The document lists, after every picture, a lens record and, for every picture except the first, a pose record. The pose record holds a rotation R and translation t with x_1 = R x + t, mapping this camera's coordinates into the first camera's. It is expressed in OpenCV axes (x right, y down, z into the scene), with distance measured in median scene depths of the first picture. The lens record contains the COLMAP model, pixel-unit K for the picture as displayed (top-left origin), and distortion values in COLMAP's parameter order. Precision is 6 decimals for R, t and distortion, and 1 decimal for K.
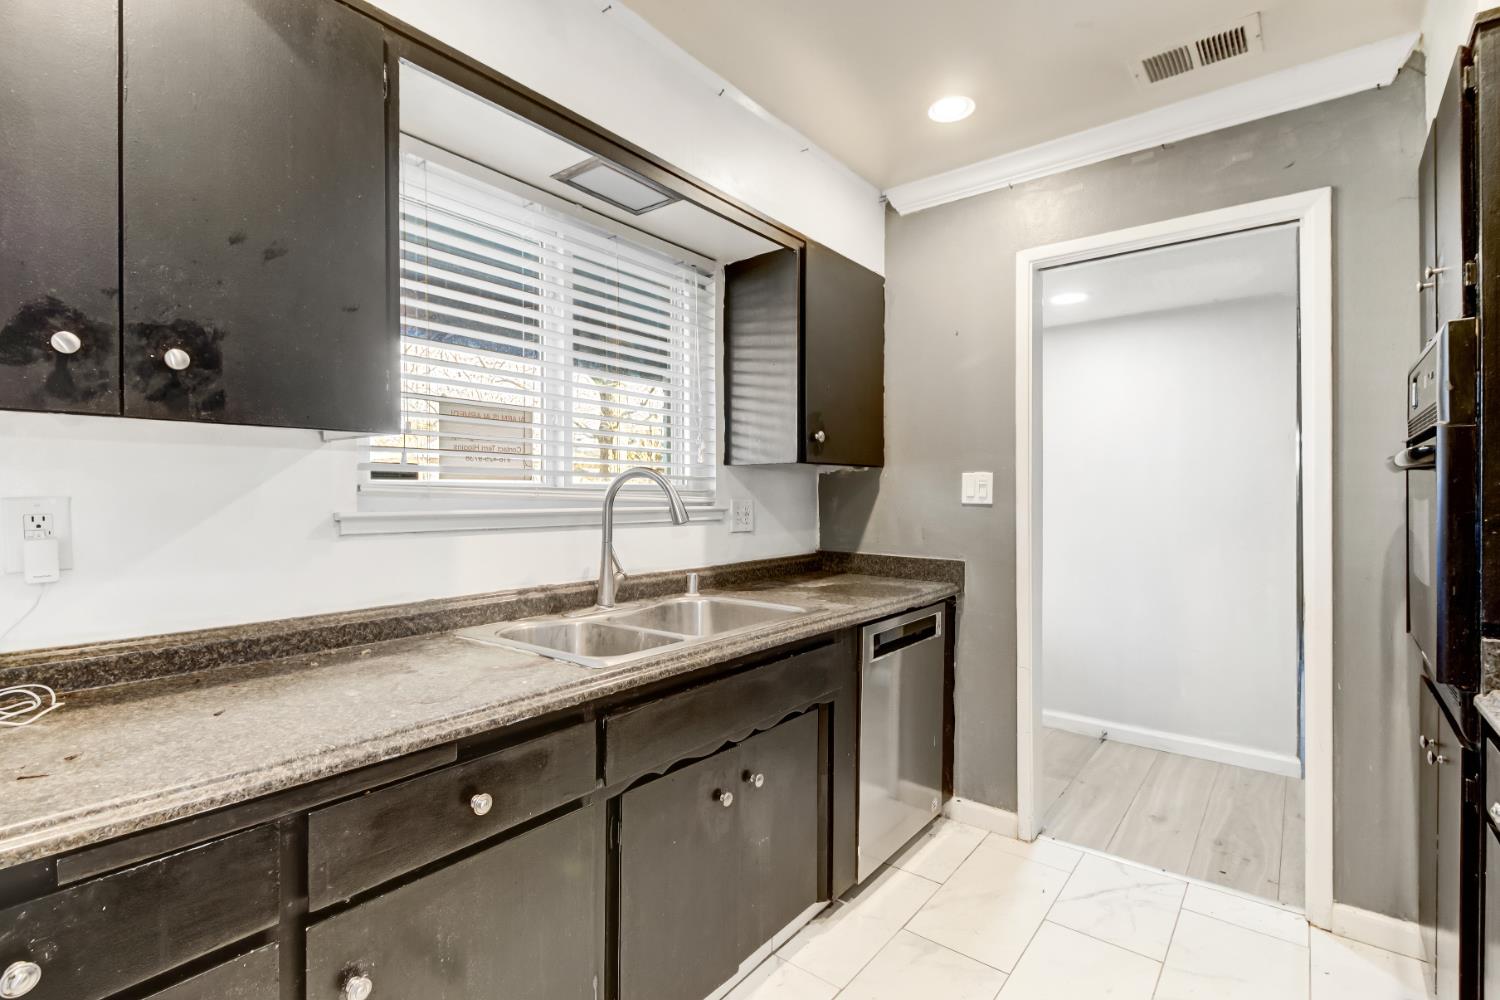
lens RADIAL K [[693.4, 0, 761.3], [0, 693.4, 492.9], [0, 0, 1]] dist [0.022409, -0.014559]
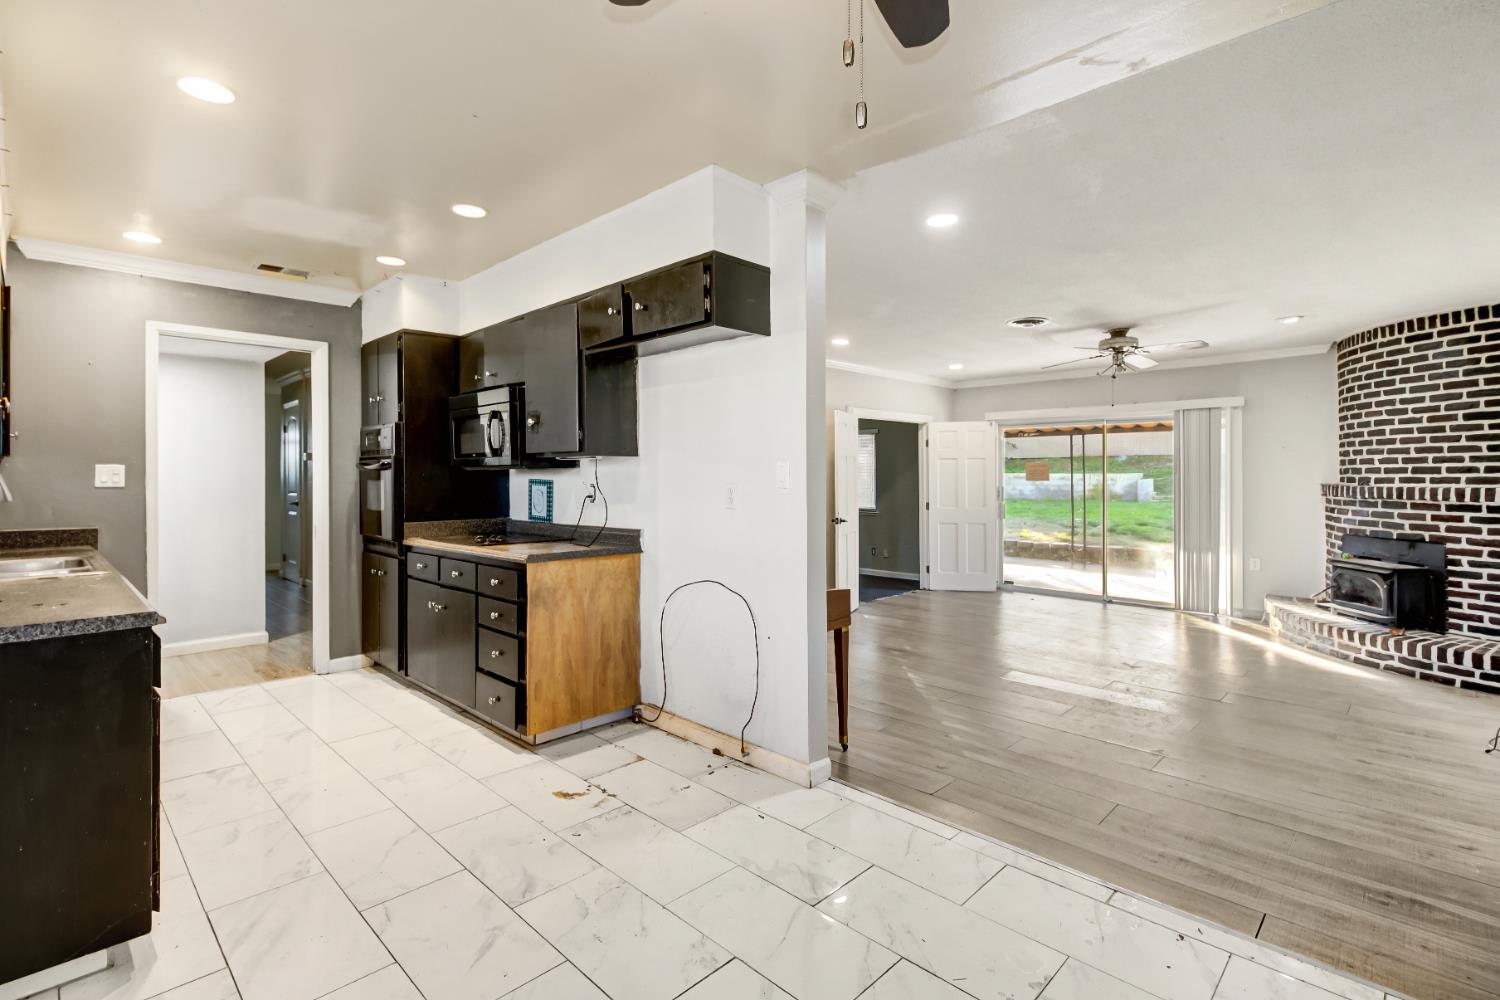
lens RADIAL K [[697.2, 0, 761.0], [0, 697.2, 474.0], [0, 0, 1]] dist [0.020059, -0.013458]
pose [[0.103131, 0.003310, 0.994662, -1.131680], [0.005020, 0.999980, -0.003848, 0.001727], [-0.994655, 0.005390, 0.103112, -0.544904]]
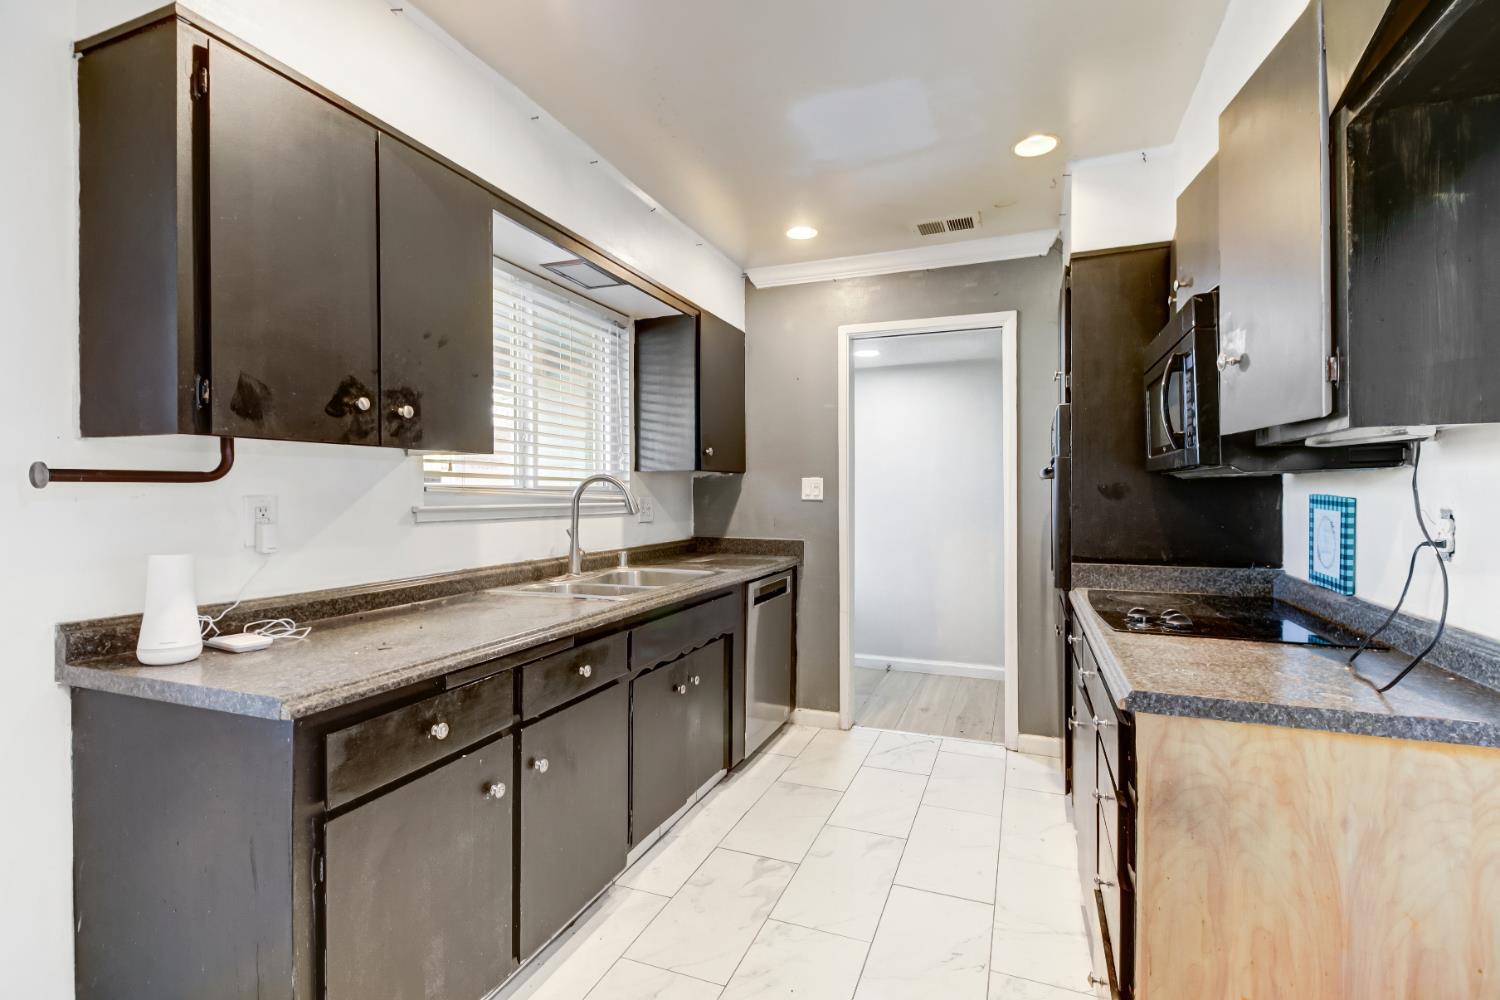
lens RADIAL K [[693.4, 0, 761.3], [0, 693.4, 492.9], [0, 0, 1]] dist [0.022409, -0.014559]
pose [[0.956228, -0.001698, 0.292619, -0.235634], [0.001677, 0.999999, 0.000325, 0.000989], [-0.292619, 0.000180, 0.956229, -0.376123]]
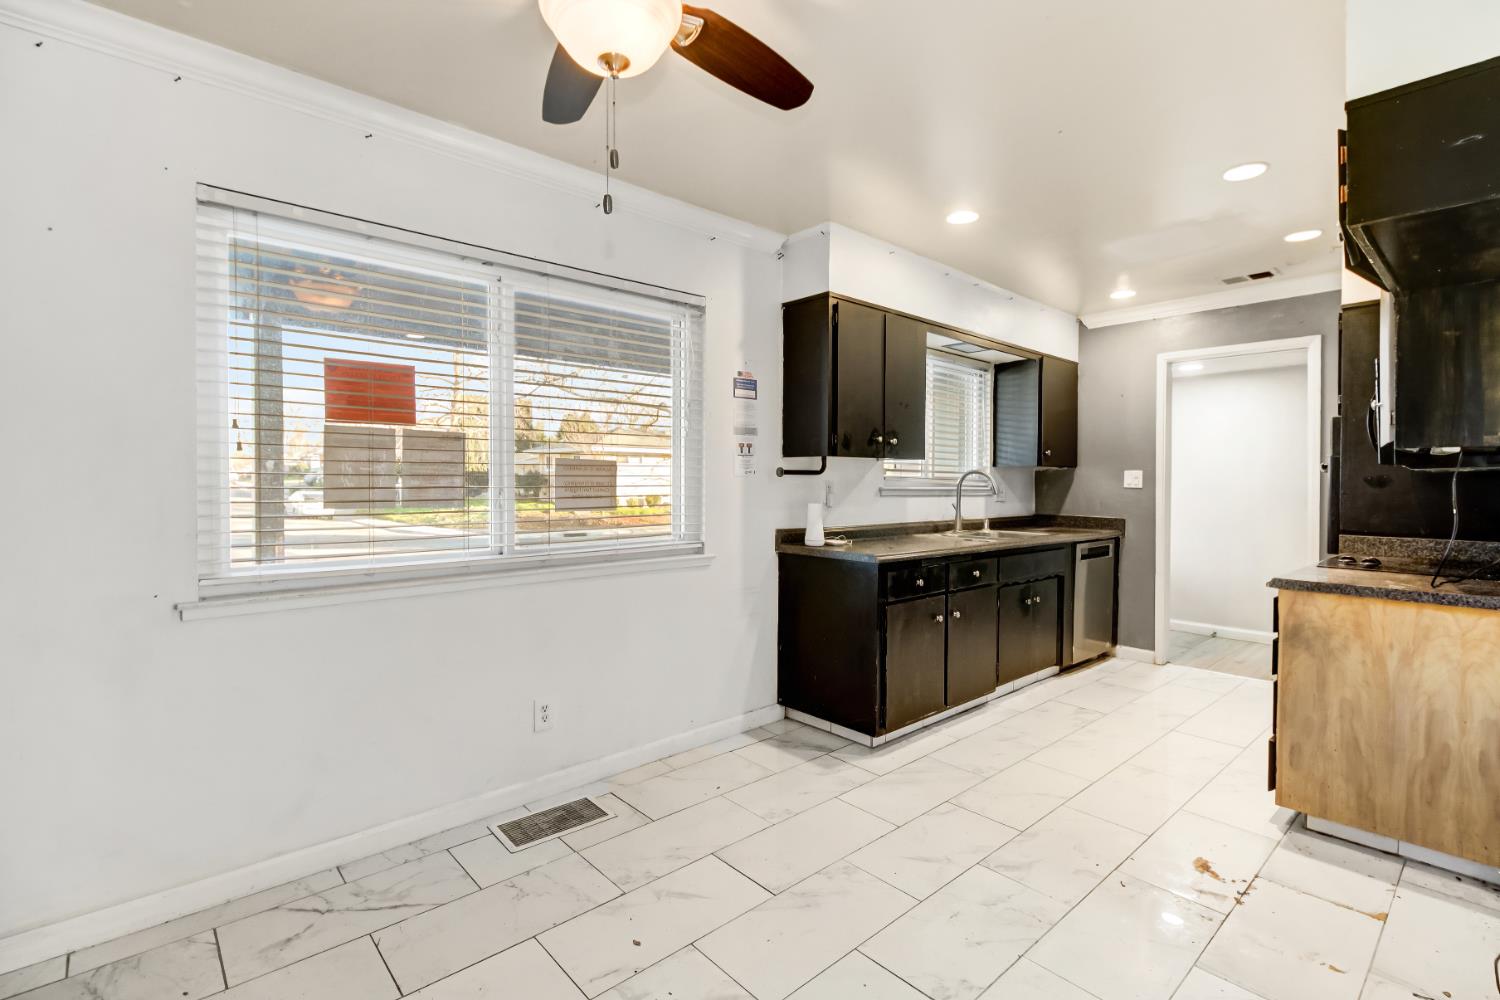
lens RADIAL K [[695.0, 0, 755.9], [0, 695.0, 487.3], [0, 0, 1]] dist [0.015726, -0.013082]
pose [[0.985042, 0.006557, -0.172192, -0.417882], [-0.005468, 0.999962, 0.006803, 0.008456], [0.172230, -0.005760, 0.985040, -1.166868]]
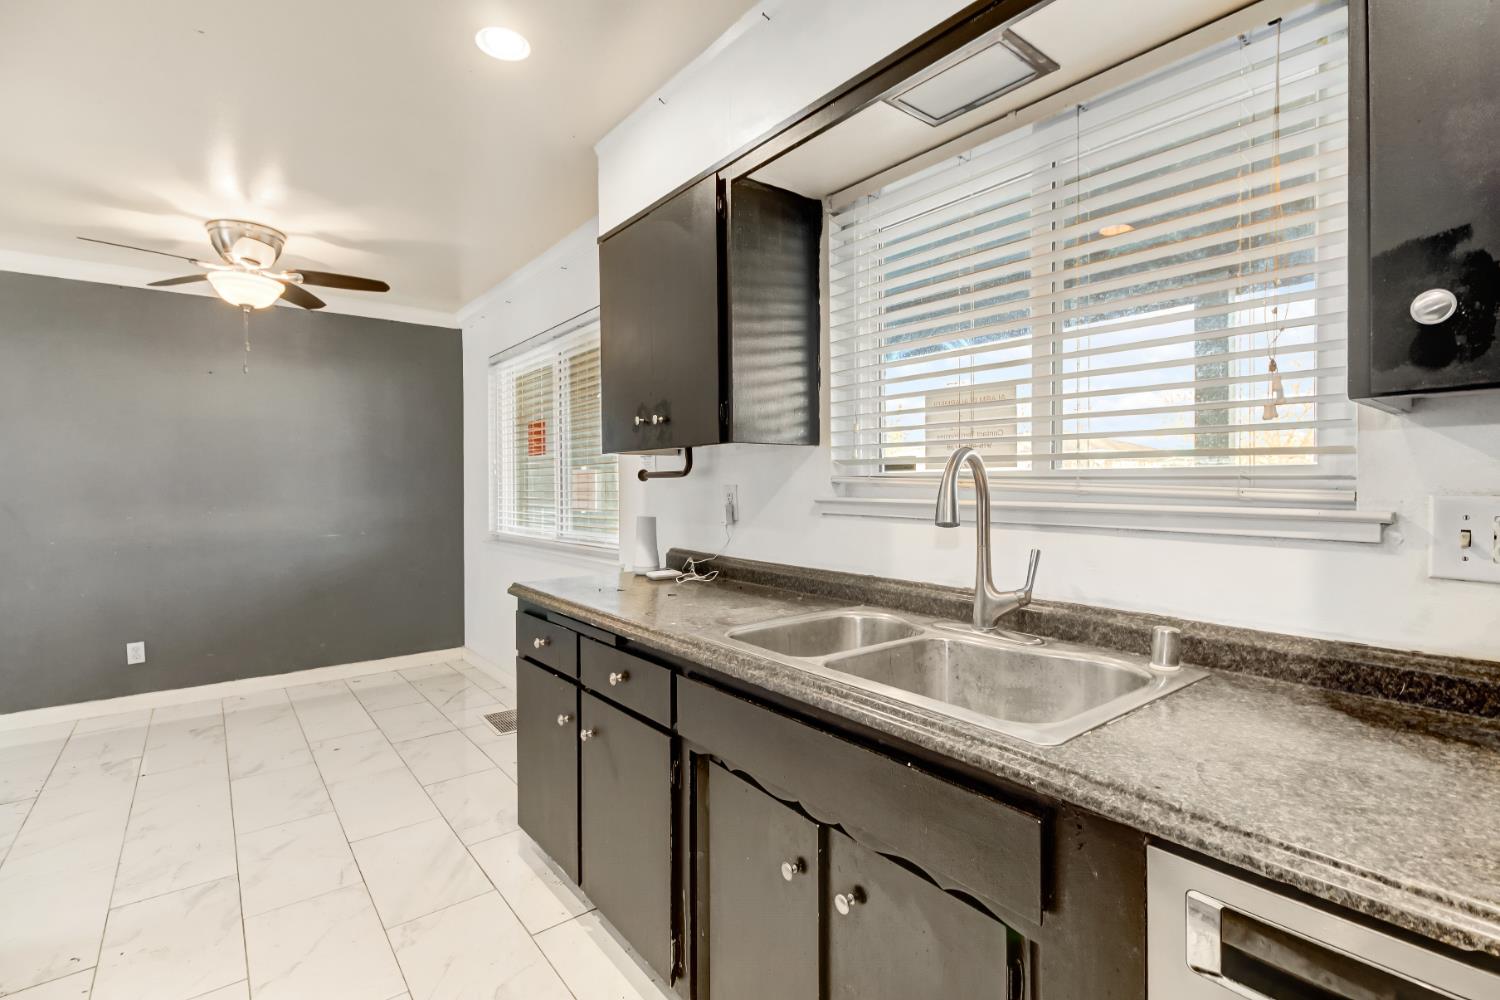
lens RADIAL K [[695.0, 0, 755.9], [0, 695.0, 487.3], [0, 0, 1]] dist [0.015726, -0.013082]
pose [[-0.234792, 0.003843, -0.972038, 0.510507], [0.003295, 0.999990, 0.003158, 0.002790], [0.972040, -0.002461, -0.234802, 0.810761]]
